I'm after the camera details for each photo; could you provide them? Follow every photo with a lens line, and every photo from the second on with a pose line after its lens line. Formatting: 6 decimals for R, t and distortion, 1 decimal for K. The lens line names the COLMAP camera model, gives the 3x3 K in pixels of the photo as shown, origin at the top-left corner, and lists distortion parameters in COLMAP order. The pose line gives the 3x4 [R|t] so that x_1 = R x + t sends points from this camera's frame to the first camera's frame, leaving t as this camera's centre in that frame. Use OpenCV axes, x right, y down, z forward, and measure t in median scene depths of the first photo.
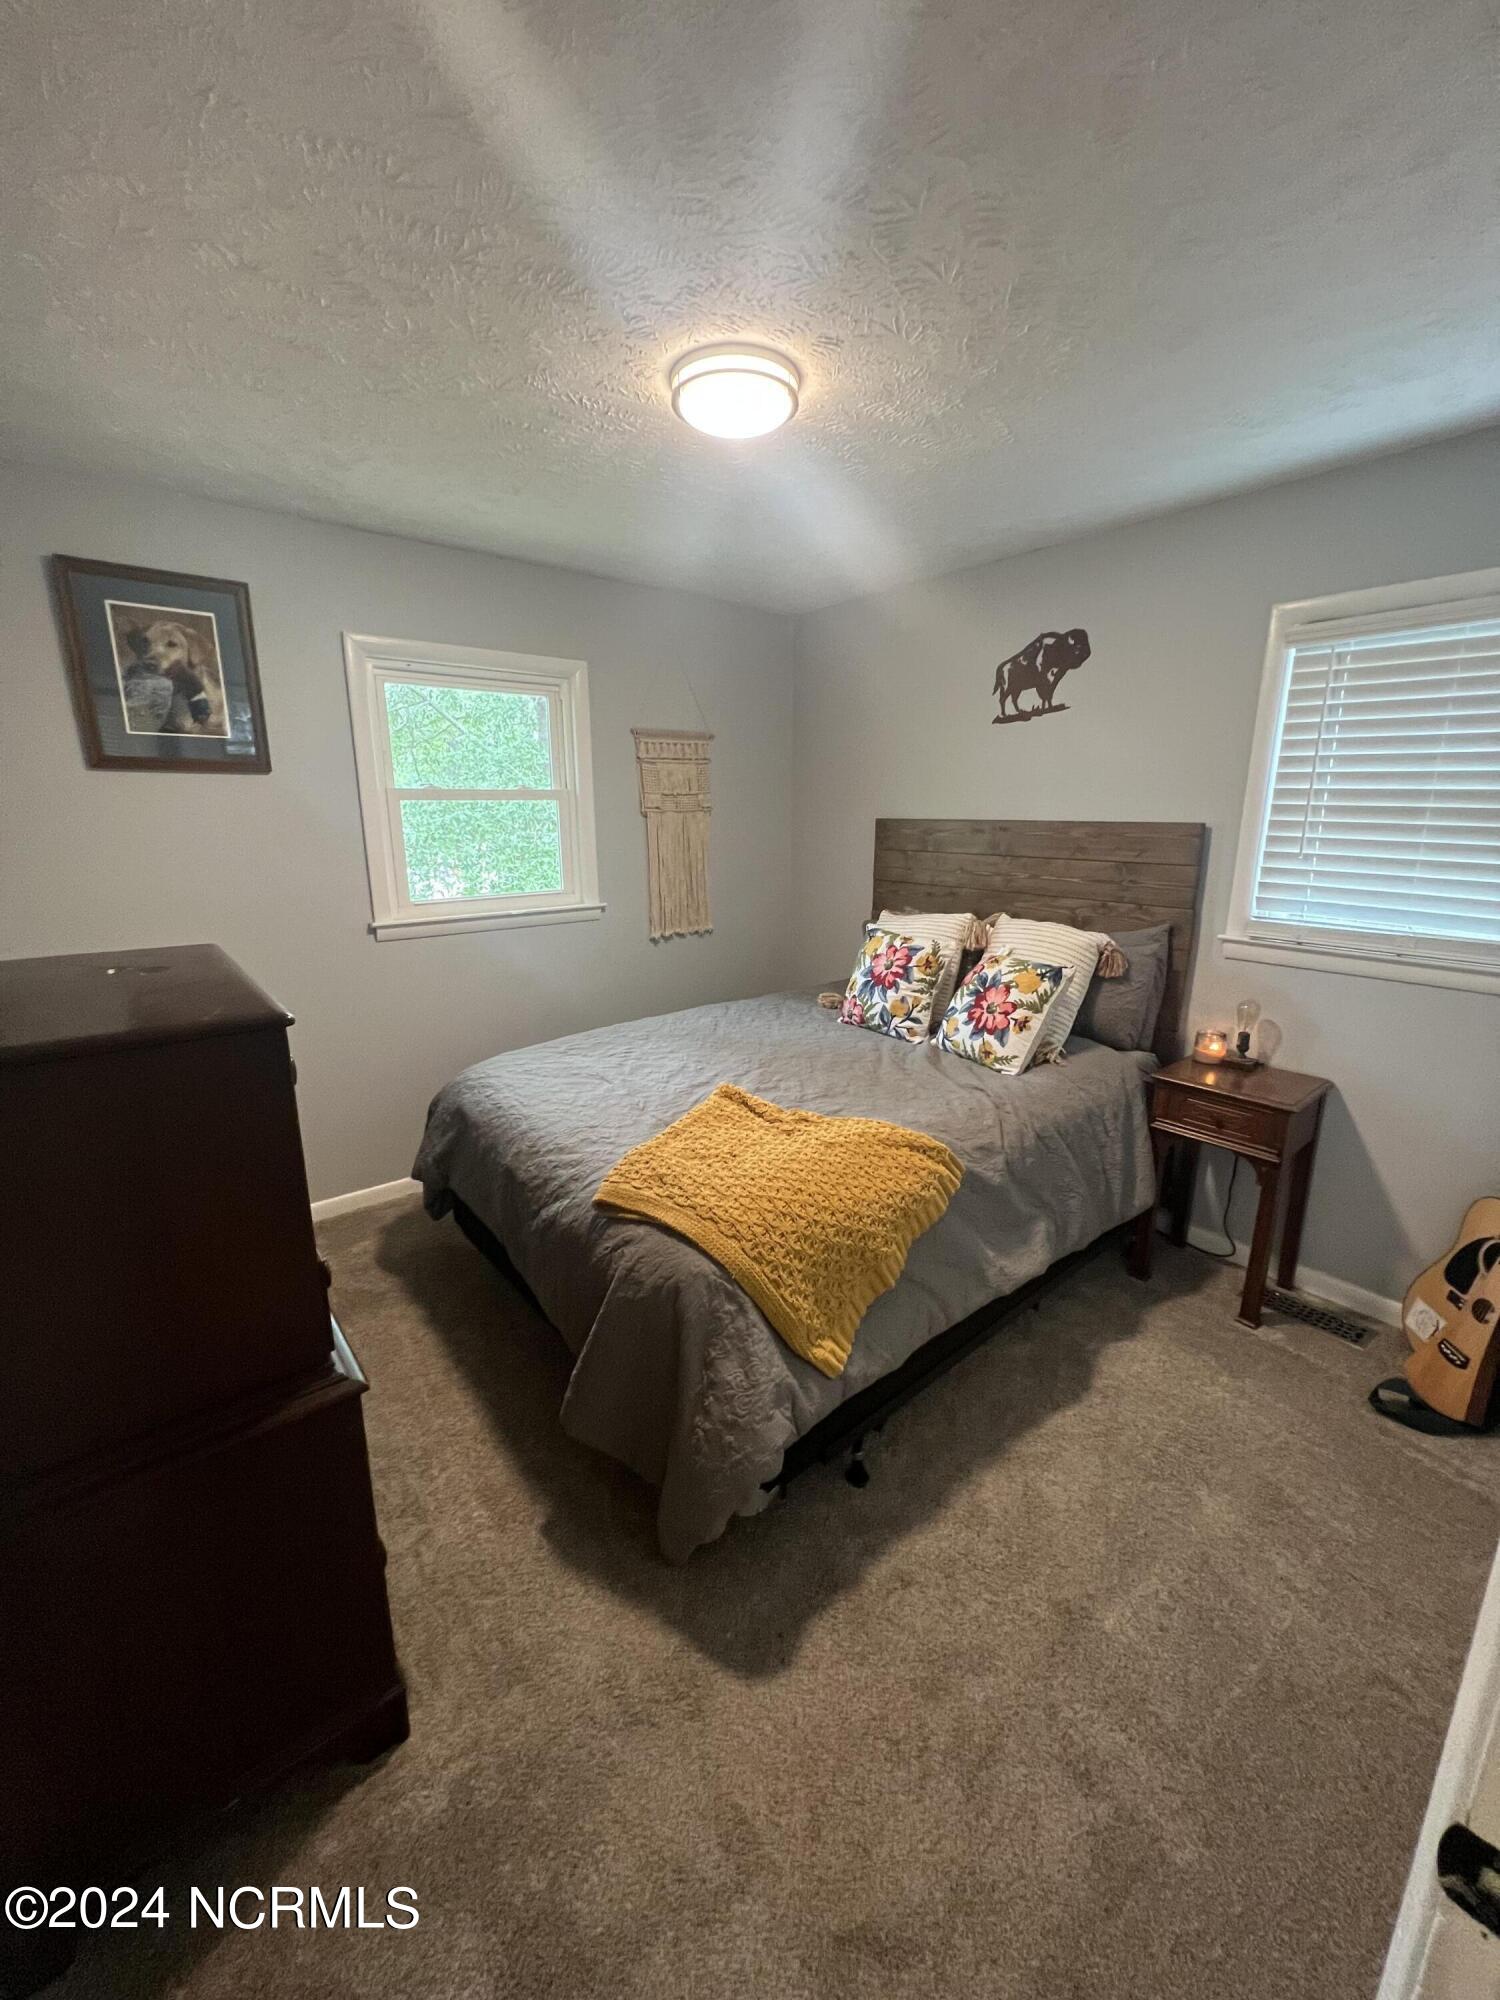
lens RADIAL K [[802.3, 0, 754.8], [0, 802.3, 998.3], [0, 0, 1]] dist [-0.001241, -0.000075]
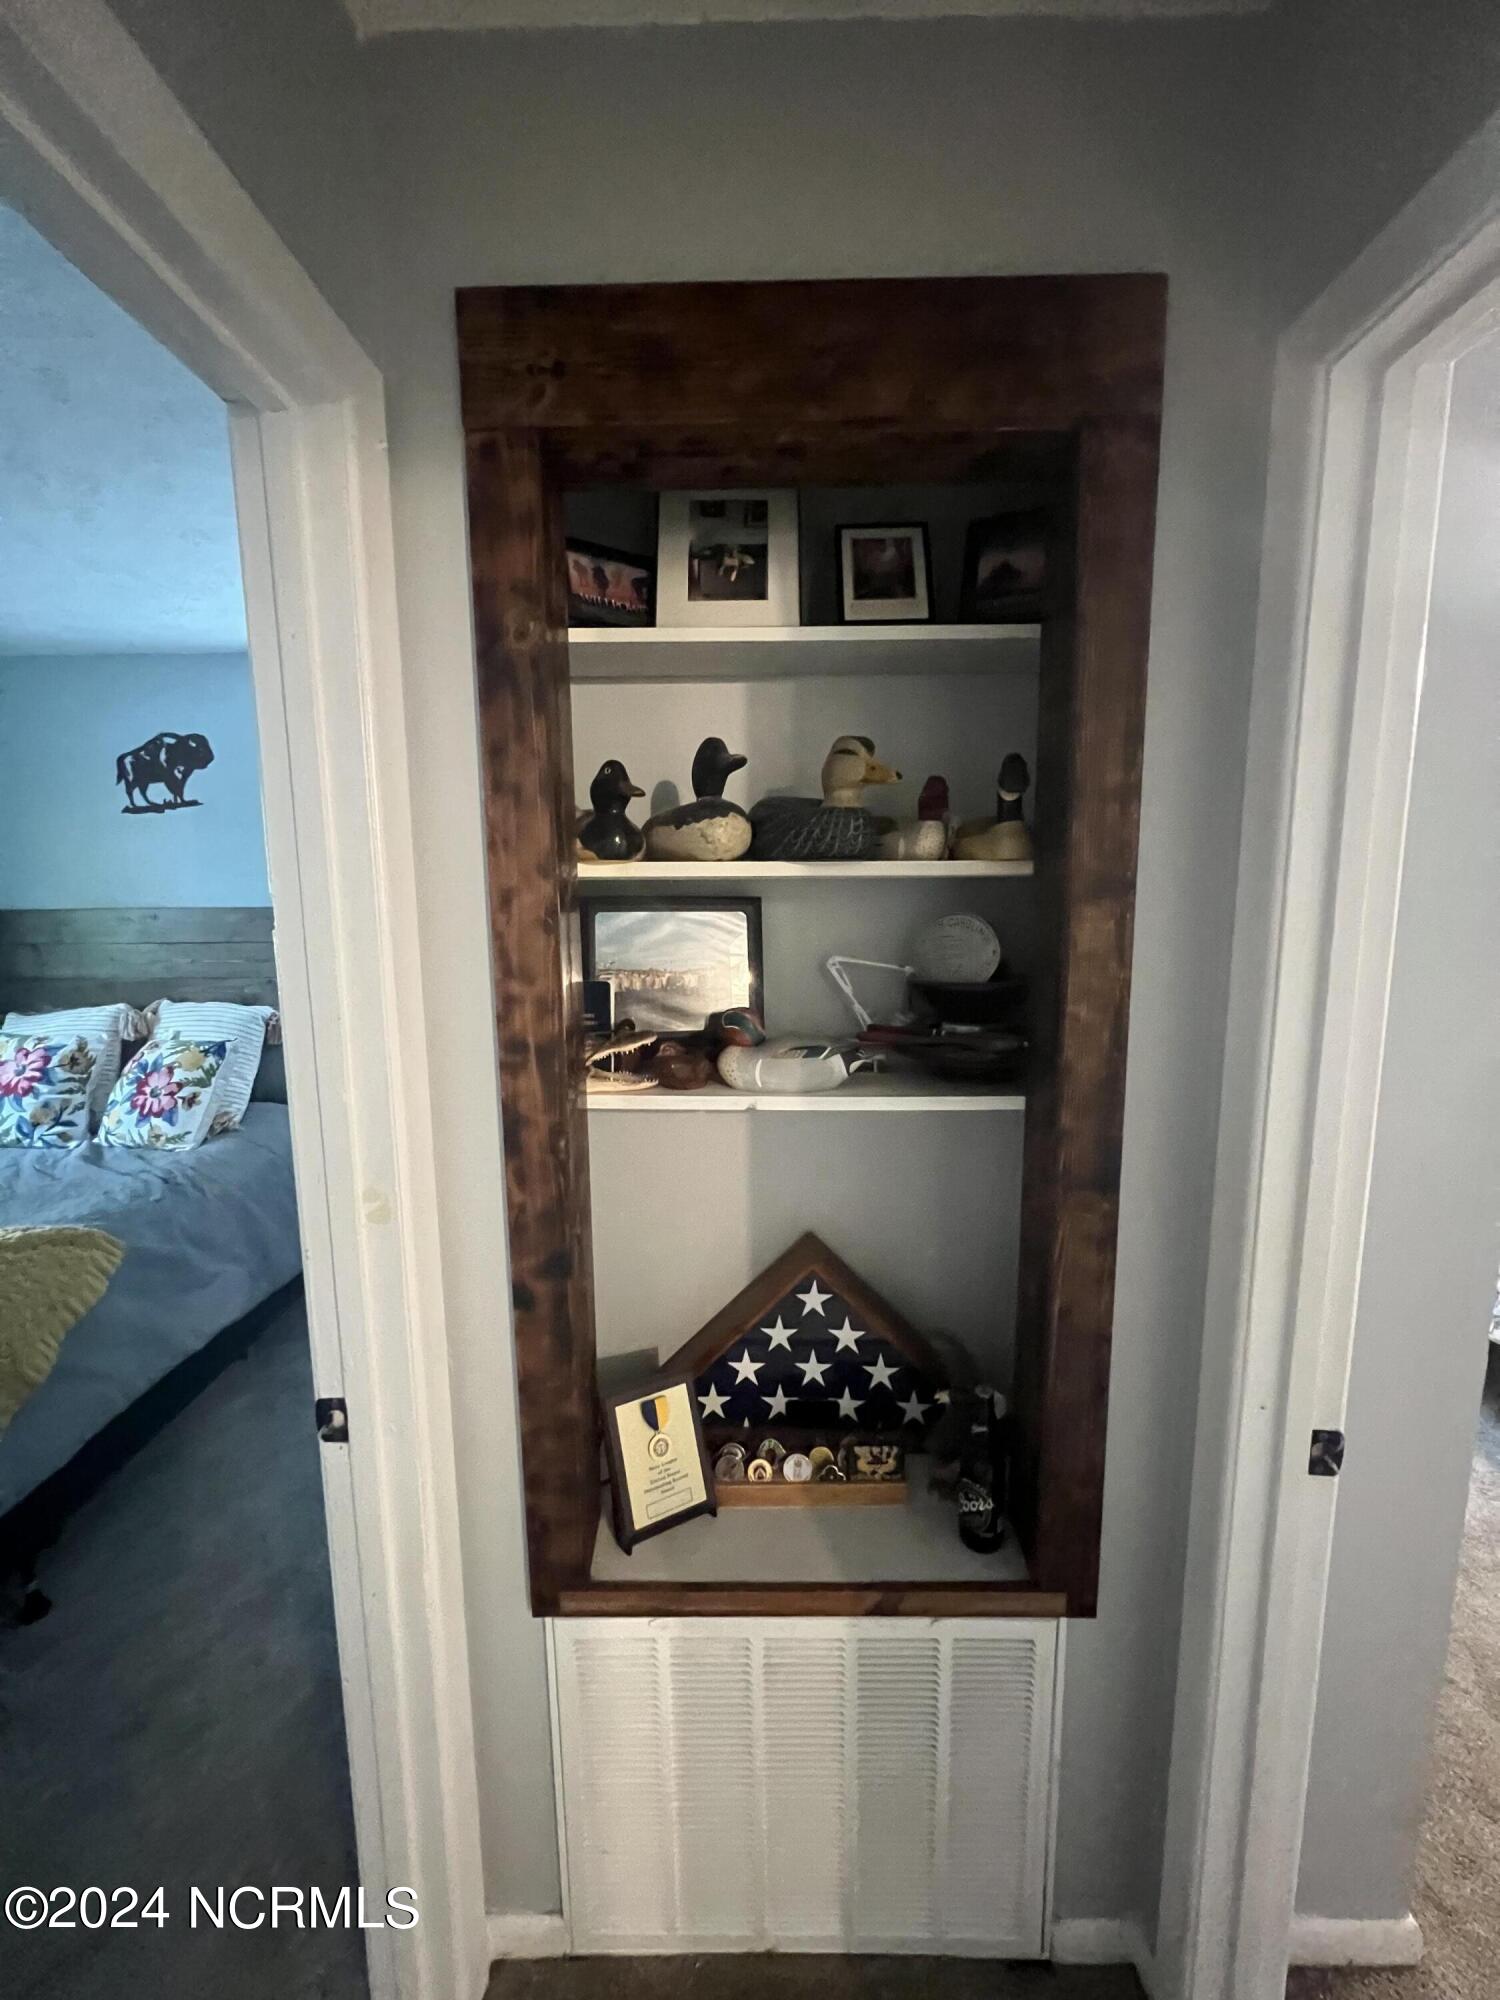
lens RADIAL K [[802.3, 0, 751.1], [0, 802.3, 997.3], [0, 0, 1]] dist [-0.001241, -0.000075]
pose [[0.647519, -0.114645, 0.753376, 0.031372], [0.187991, 0.982096, -0.012126, 0.044932], [-0.738498, 0.149480, 0.657478, -0.220034]]
